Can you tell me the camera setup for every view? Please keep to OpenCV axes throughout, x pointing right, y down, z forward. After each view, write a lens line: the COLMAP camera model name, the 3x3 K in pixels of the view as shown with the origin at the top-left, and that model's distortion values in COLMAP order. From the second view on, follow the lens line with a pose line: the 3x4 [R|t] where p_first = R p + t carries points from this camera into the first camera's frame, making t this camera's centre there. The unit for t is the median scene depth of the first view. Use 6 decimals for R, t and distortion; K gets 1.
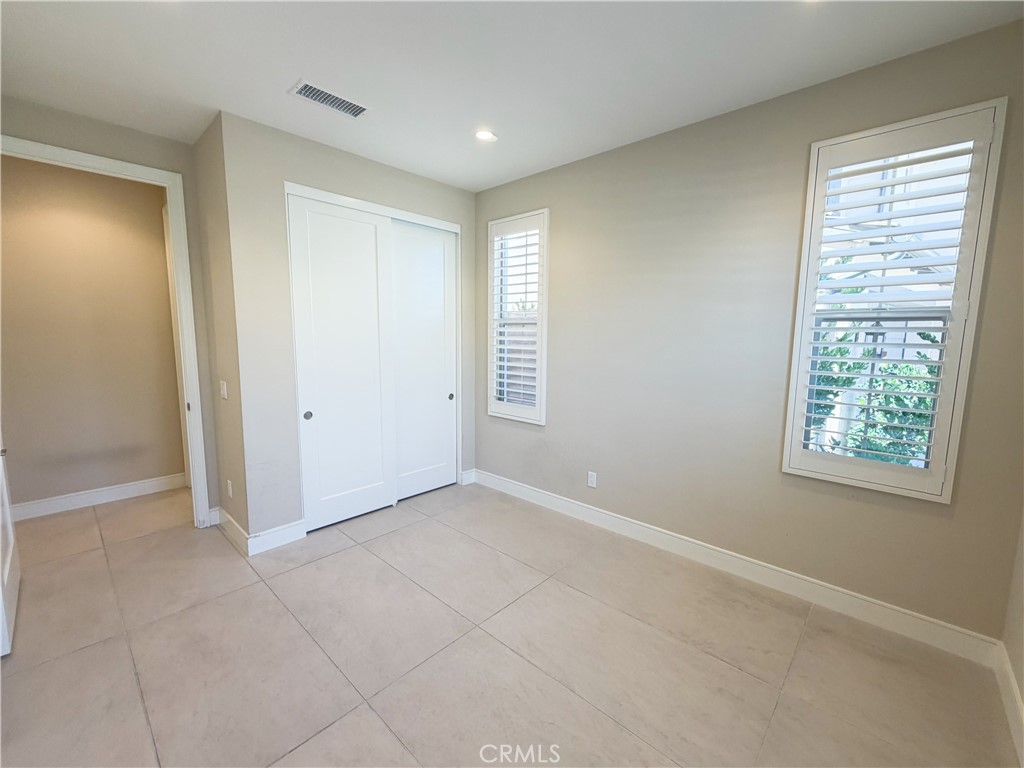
lens RADIAL K [[424.5, 0, 510.6], [0, 424.5, 384.5], [0, 0, 1]] dist [-0.000200, -0.000396]
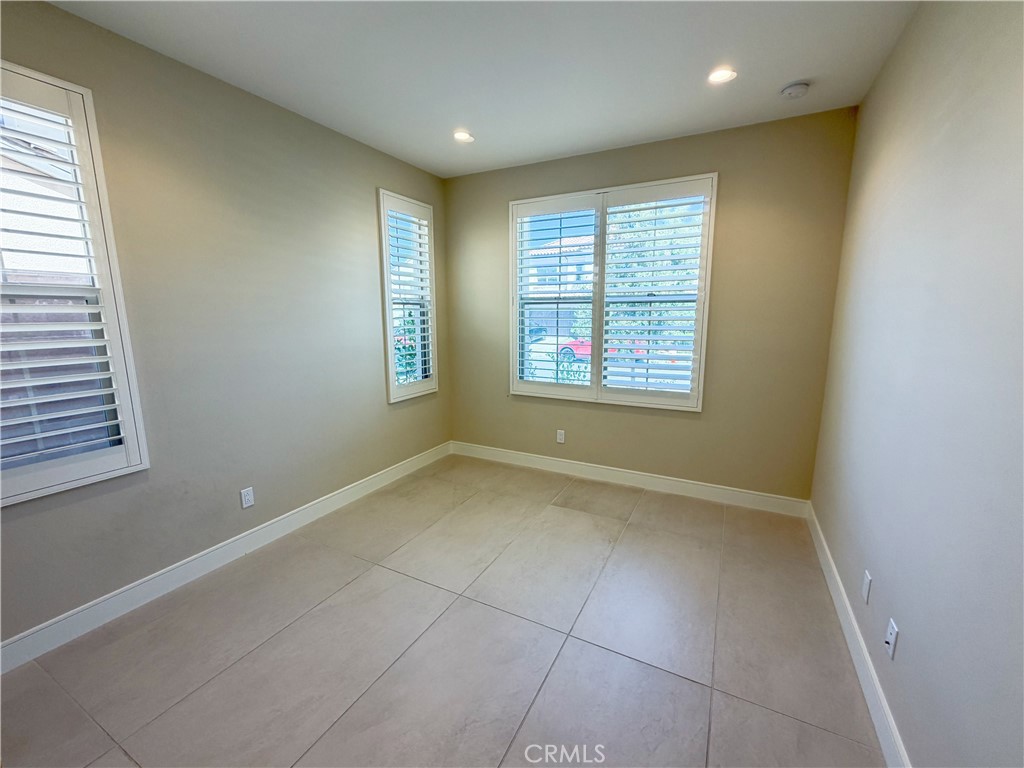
lens RADIAL K [[424.5, 0, 510.6], [0, 424.5, 384.5], [0, 0, 1]] dist [-0.000200, -0.000396]
pose [[-0.260419, -0.171389, 0.950162, -1.008520], [0.116641, 0.971326, 0.207176, -0.139276], [-0.958424, 0.164780, -0.232961, 1.030003]]
